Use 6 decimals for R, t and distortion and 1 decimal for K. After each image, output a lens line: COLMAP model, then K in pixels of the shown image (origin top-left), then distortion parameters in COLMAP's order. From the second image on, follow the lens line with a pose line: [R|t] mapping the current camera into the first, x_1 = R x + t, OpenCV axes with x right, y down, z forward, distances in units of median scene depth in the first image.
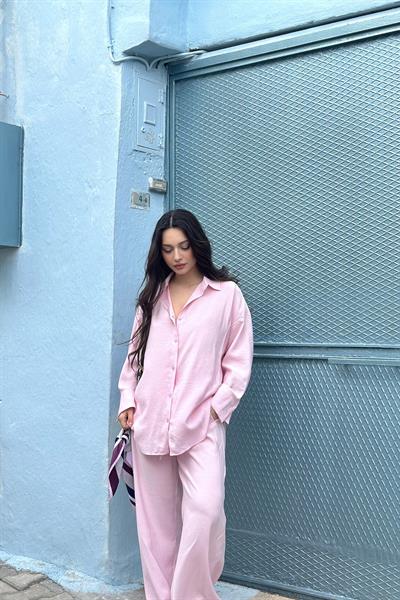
lens RADIAL K [[802.0, 0, 200.0], [0, 802.0, 300.0], [0, 0, 1]] dist [0.191598, -0.335937]
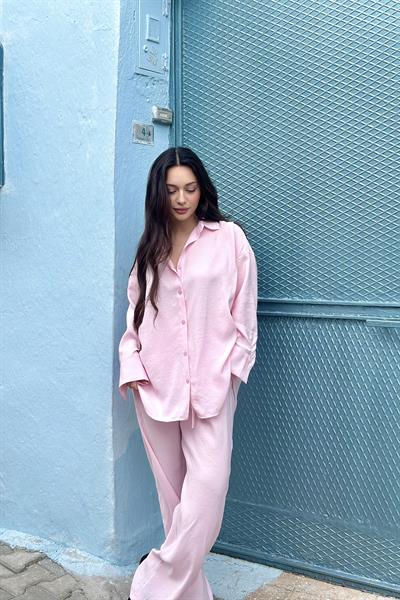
lens RADIAL K [[802.0, 0, 200.0], [0, 802.0, 300.0], [0, 0, 1]] dist [0.191598, -0.335937]
pose [[0.999361, -0.007846, 0.034872, -0.045339], [0.004436, 0.995295, 0.096785, -0.030456], [-0.035467, -0.096568, 0.994694, 0.121263]]
